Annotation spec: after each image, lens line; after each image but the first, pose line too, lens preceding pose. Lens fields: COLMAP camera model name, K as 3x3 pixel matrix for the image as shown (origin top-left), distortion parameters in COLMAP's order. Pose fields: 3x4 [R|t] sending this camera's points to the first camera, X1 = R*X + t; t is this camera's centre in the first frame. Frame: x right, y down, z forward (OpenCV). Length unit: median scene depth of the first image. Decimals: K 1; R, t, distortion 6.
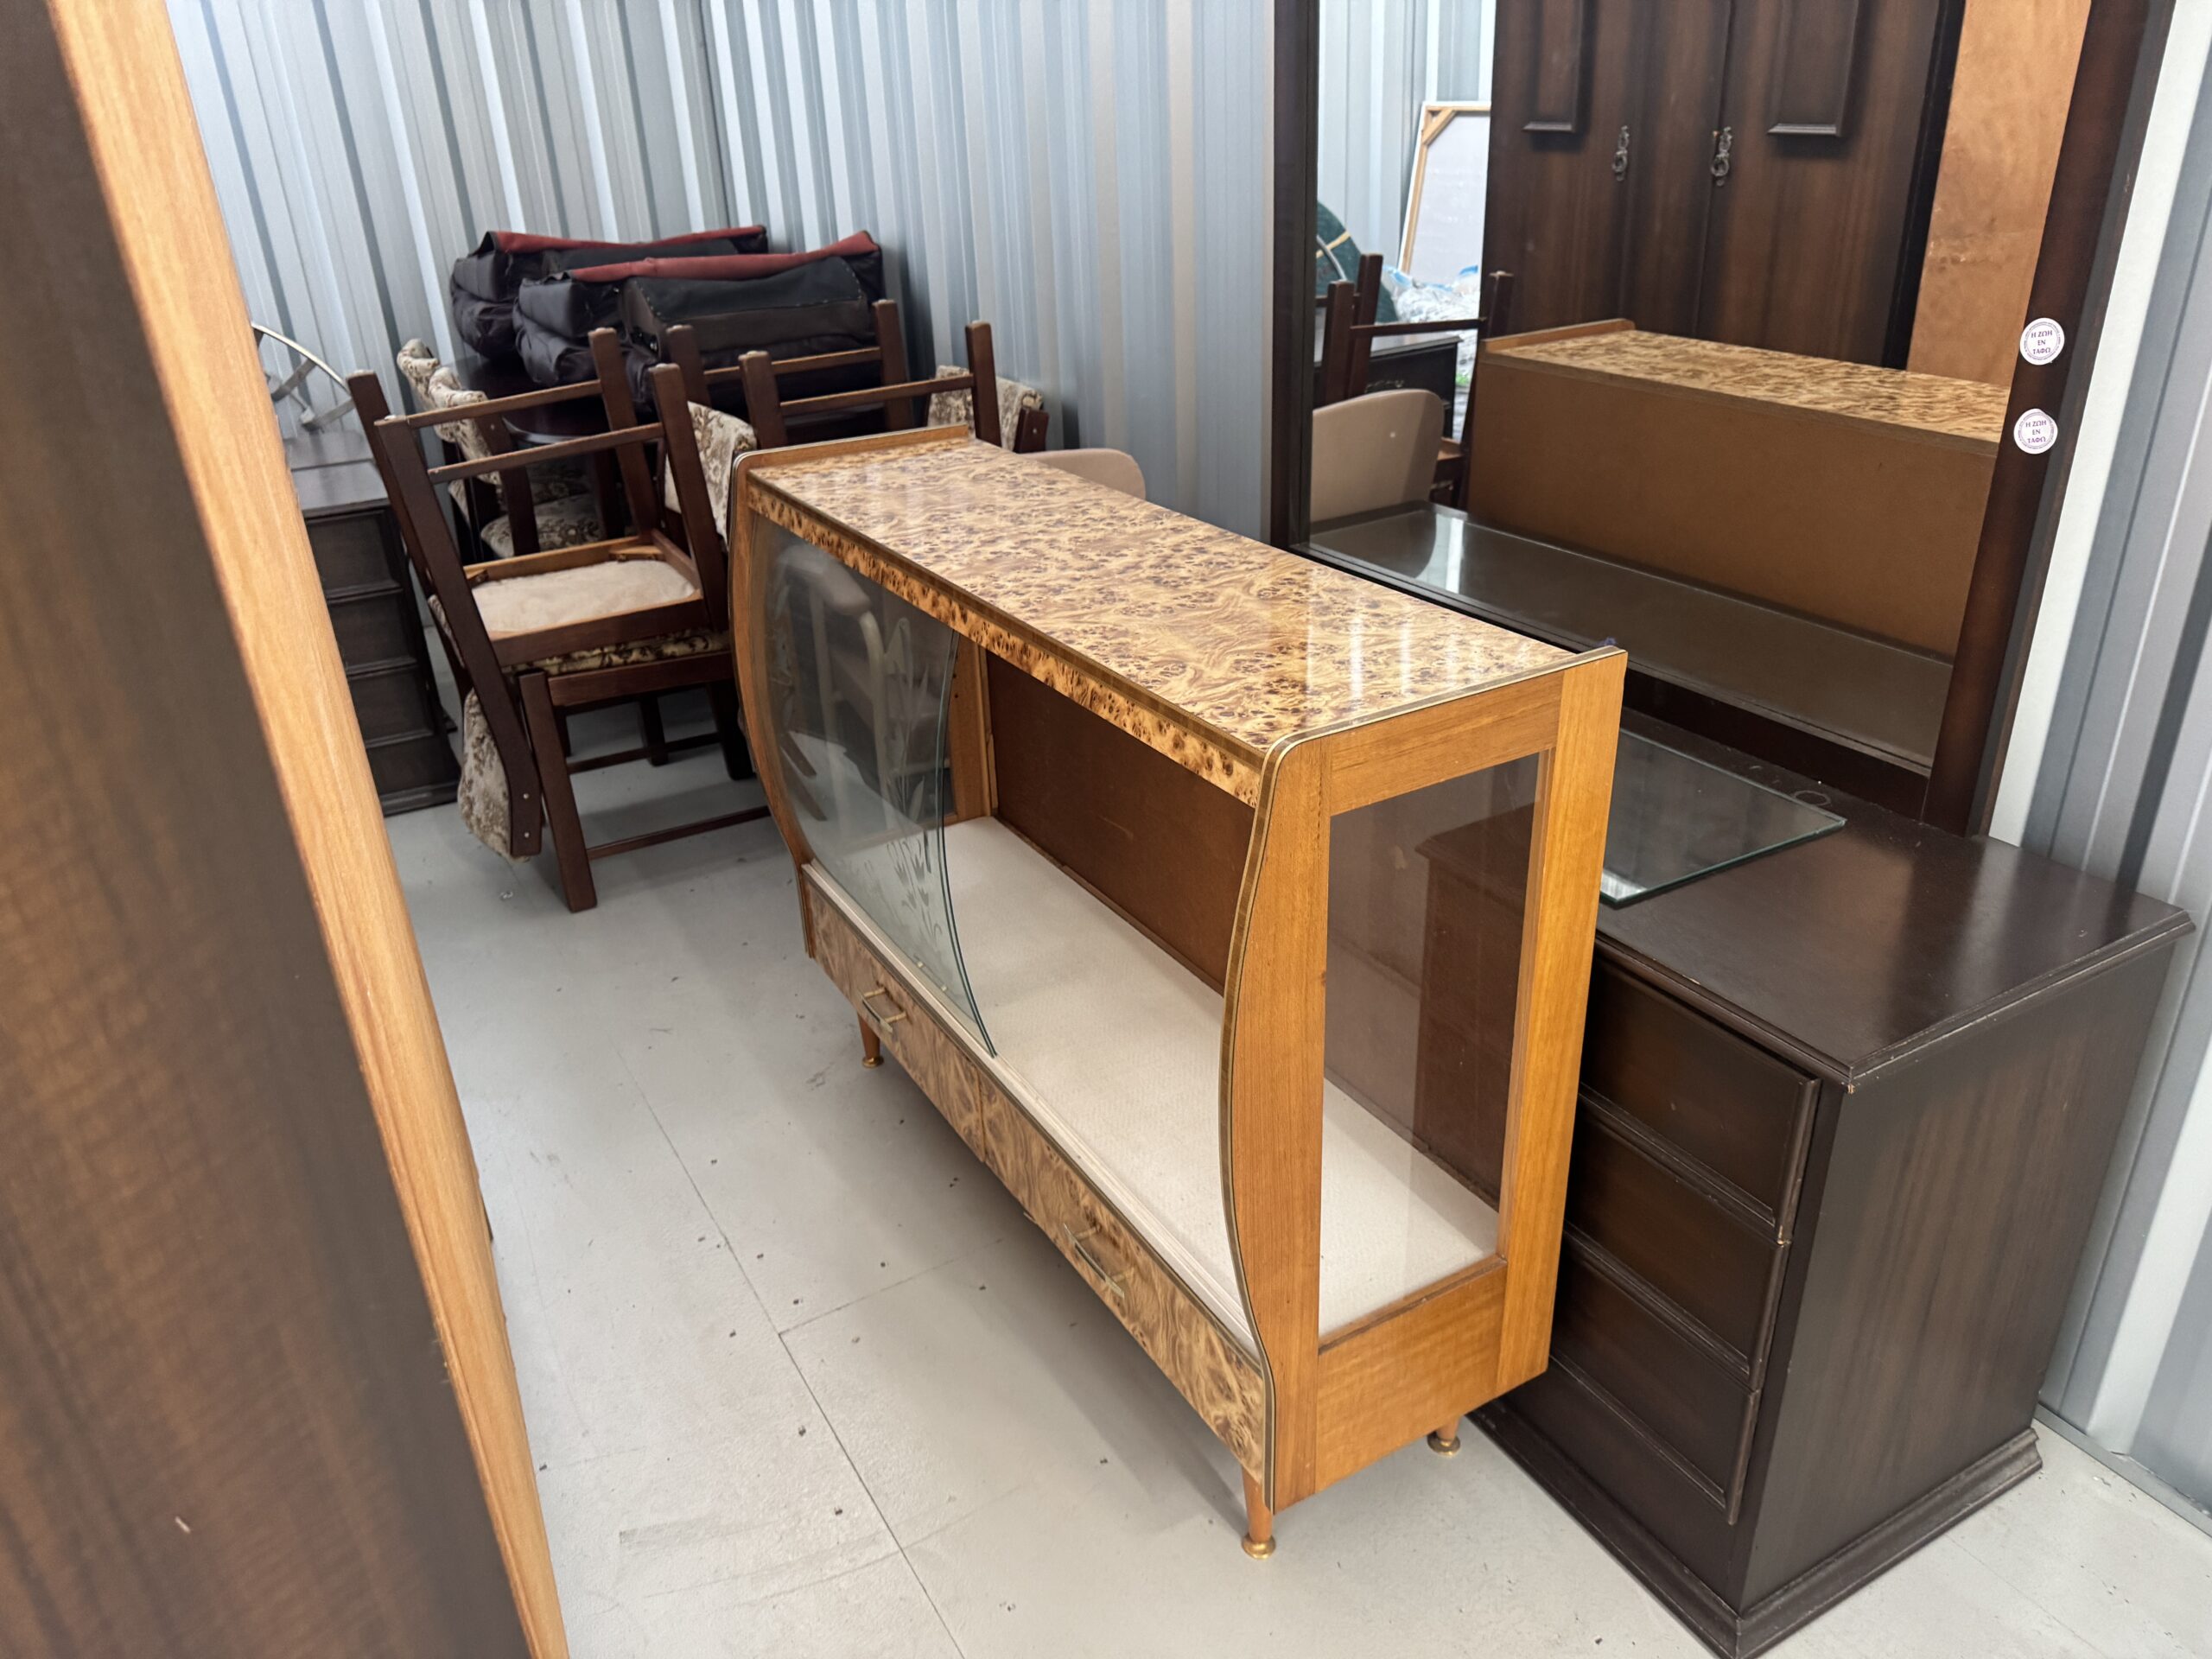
lens RADIAL K [[1544.0, 0, 1095.0], [0, 1544.0, 839.9], [0, 0, 1]] dist [0.129866, -0.187383]
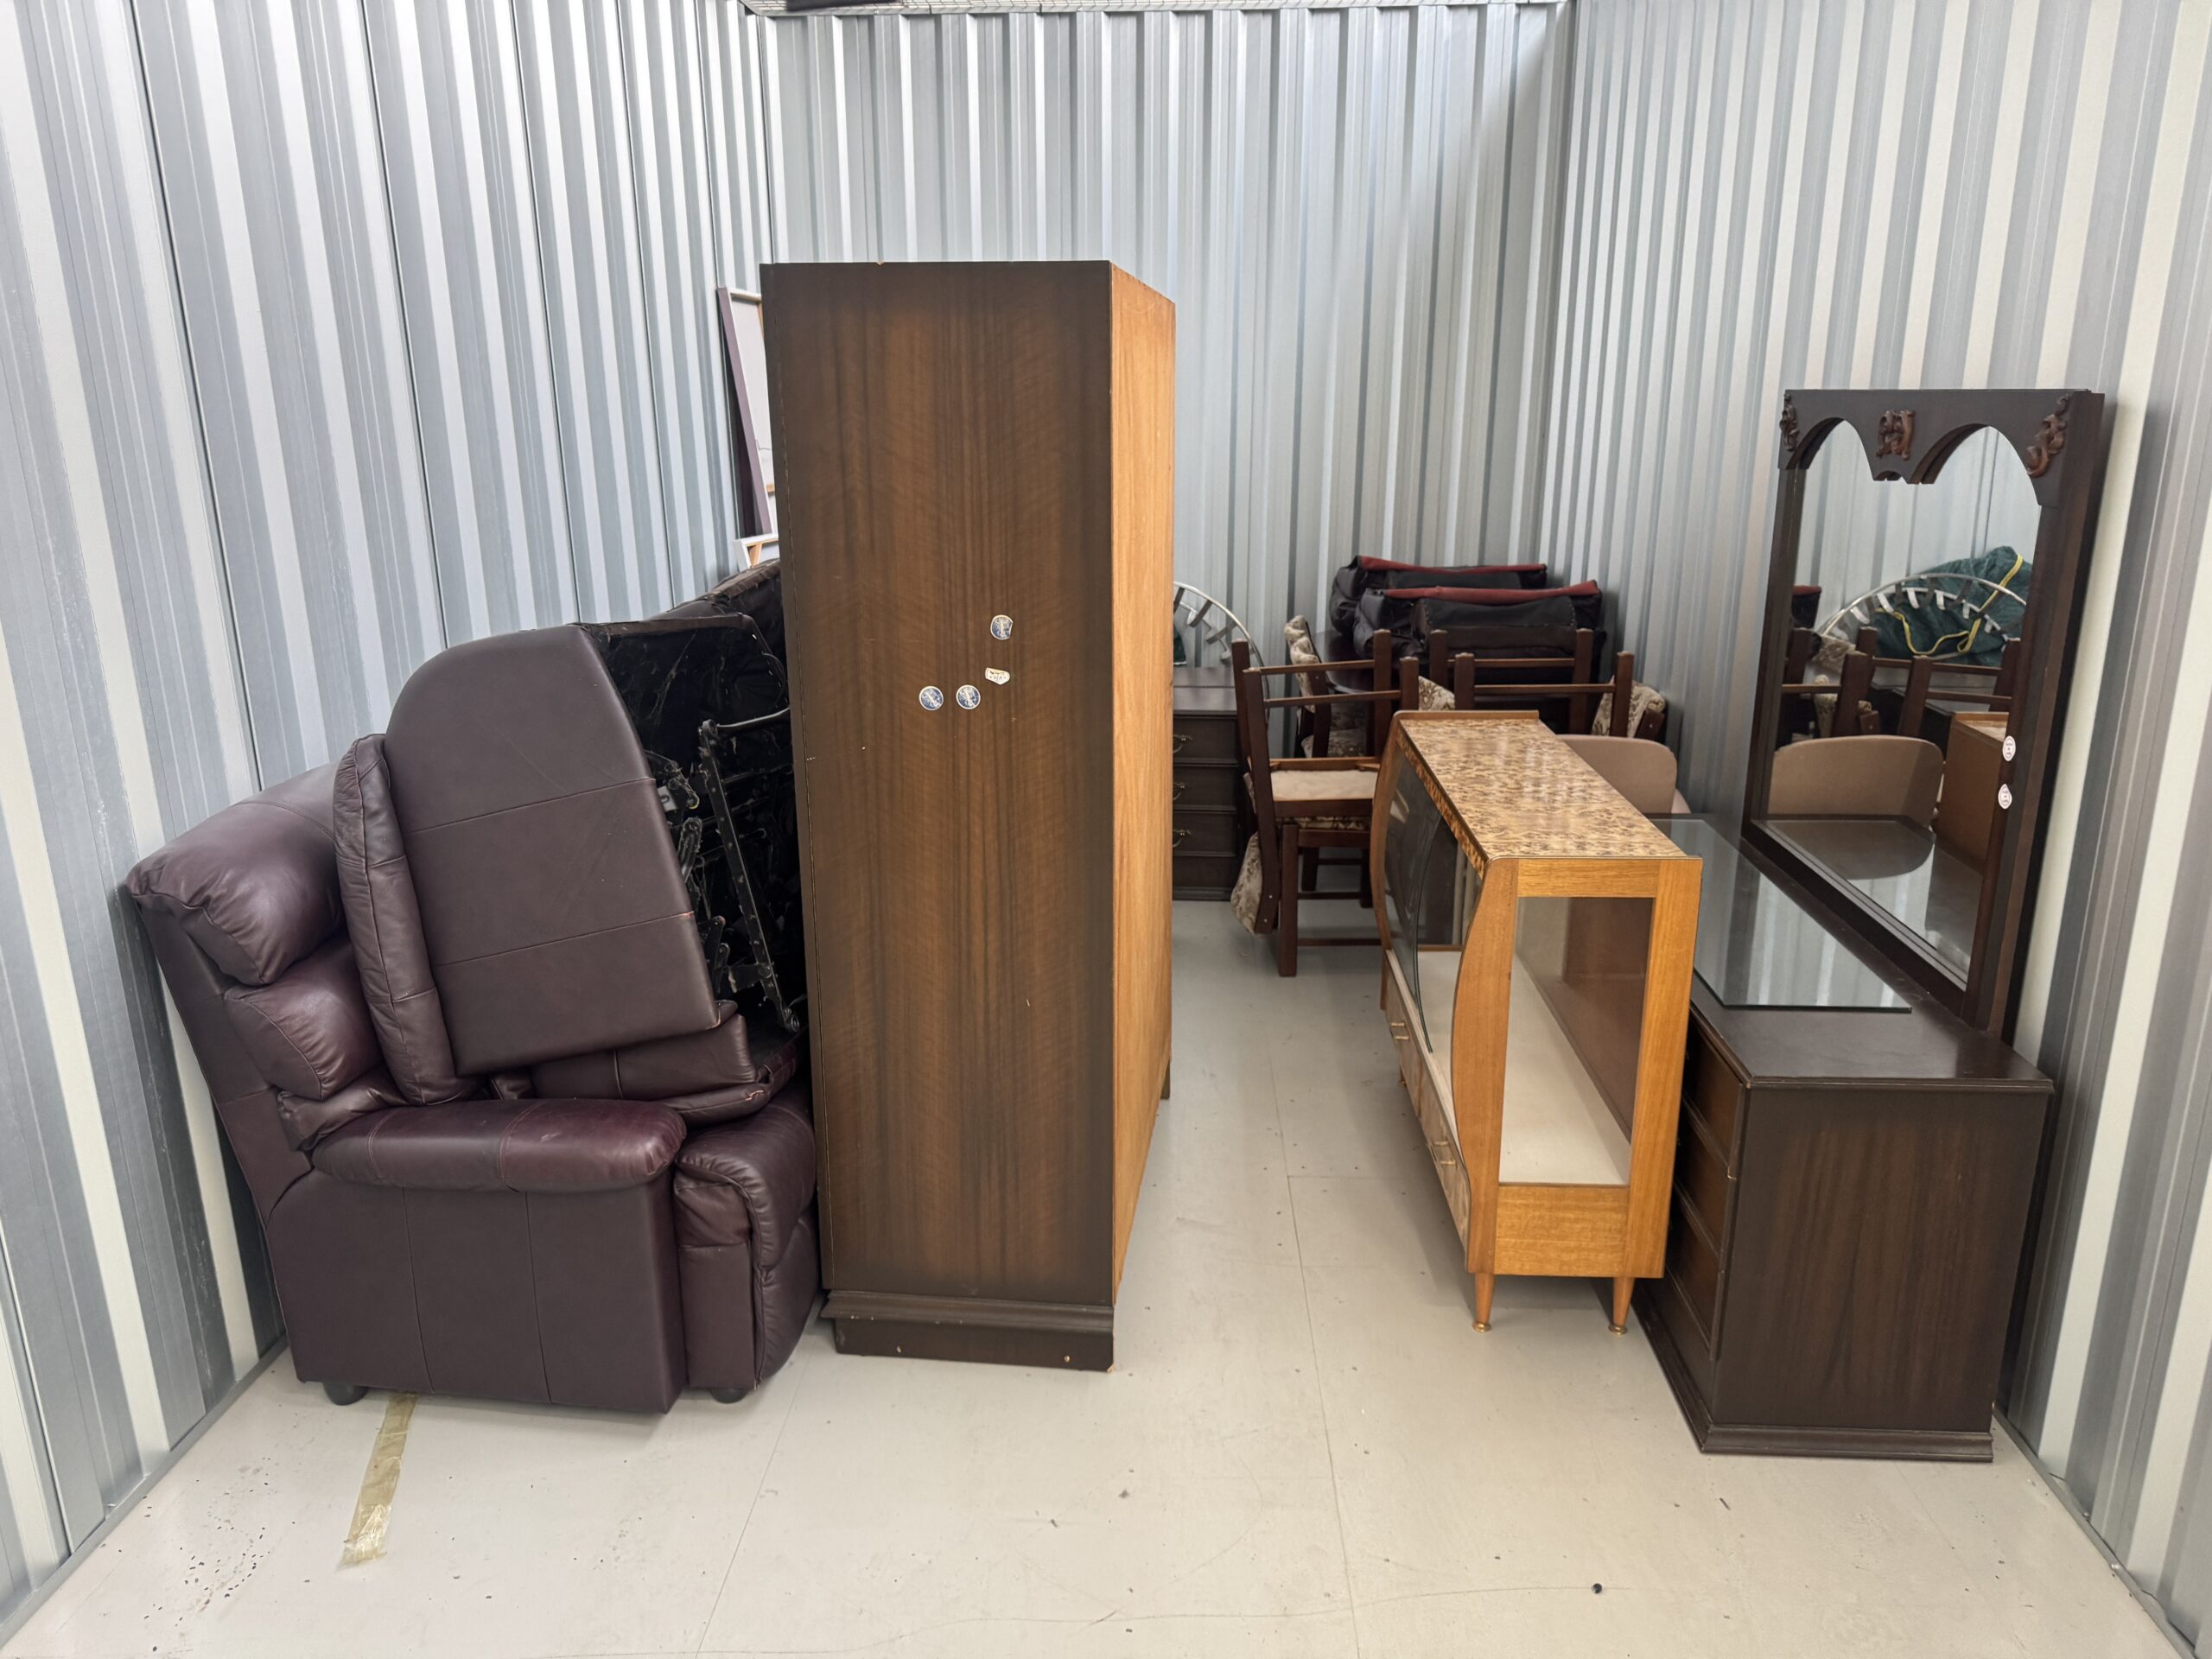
lens RADIAL K [[1524.4, 0, 1106.0], [0, 1524.4, 829.5], [0, 0, 1]] dist [0.053276, -0.083363]
pose [[0.840781, 0.180673, -0.510338, 0.448286], [-0.262417, 0.960532, -0.092279, 0.147868], [0.473524, 0.211508, 0.855009, -0.687900]]
